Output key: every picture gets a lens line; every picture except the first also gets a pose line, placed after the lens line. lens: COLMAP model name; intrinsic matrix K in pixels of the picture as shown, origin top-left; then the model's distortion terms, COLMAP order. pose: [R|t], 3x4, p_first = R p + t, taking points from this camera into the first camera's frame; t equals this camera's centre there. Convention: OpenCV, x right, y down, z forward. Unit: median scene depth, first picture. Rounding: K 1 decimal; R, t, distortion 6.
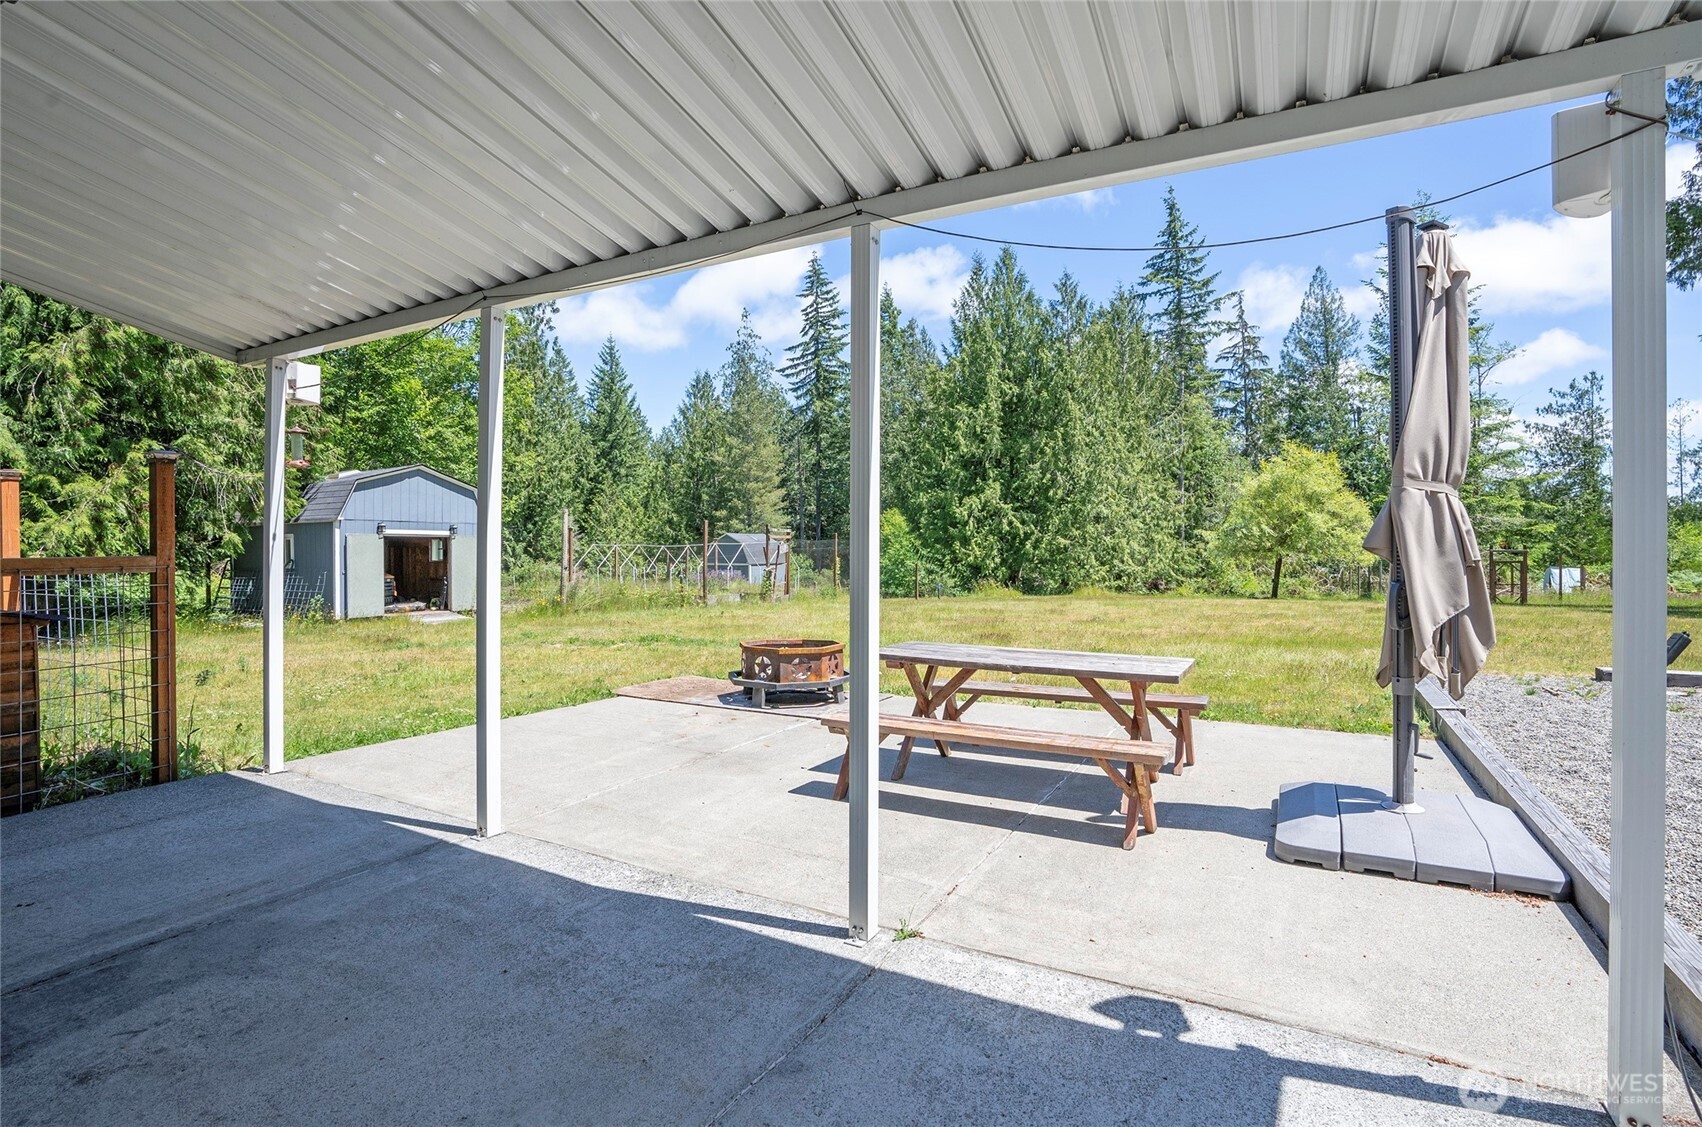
lens RADIAL K [[848.1, 0, 846.9], [0, 848.1, 564.0], [0, 0, 1]] dist [-0.006331, 0.011624]
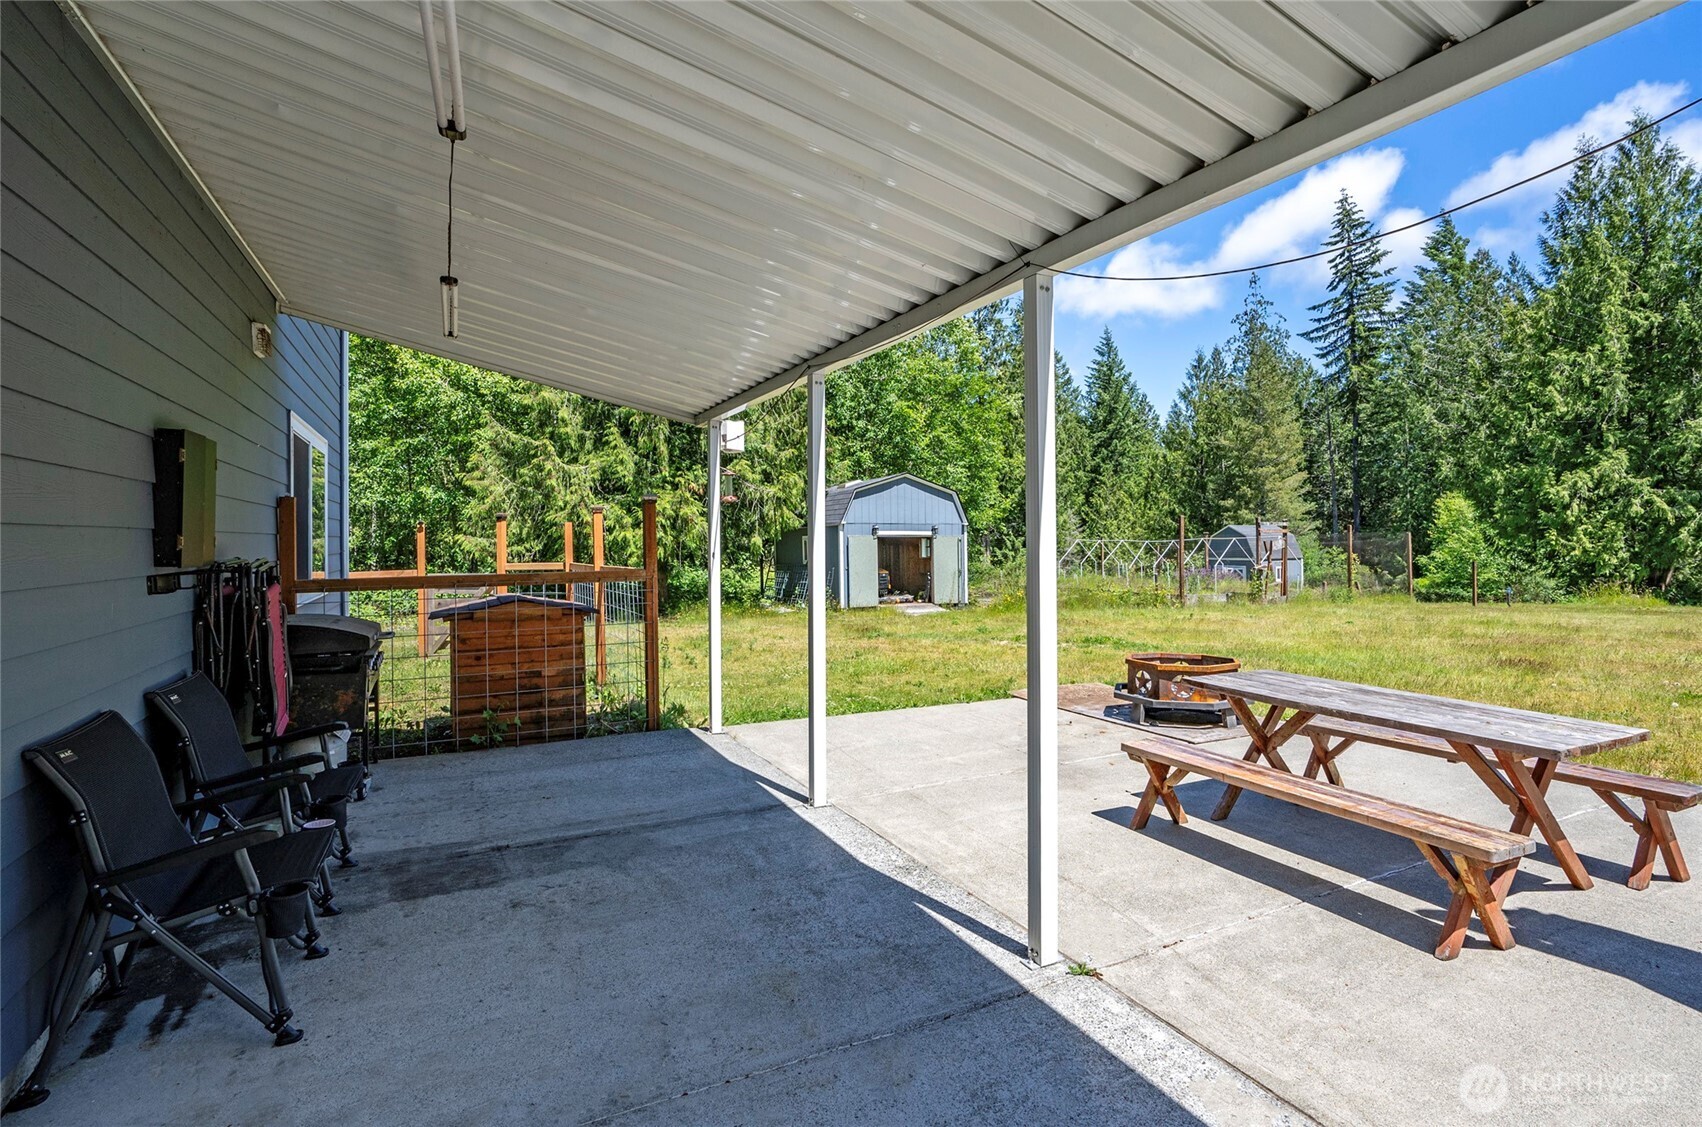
lens RADIAL K [[848.1, 0, 817.7], [0, 848.1, 561.9], [0, 0, 1]] dist [-0.006331, 0.011624]
pose [[0.818439, 0.003974, -0.574579, 0.152682], [0.000073, 0.999975, 0.007020, -0.021847], [0.574593, -0.005787, 0.818419, 0.000199]]
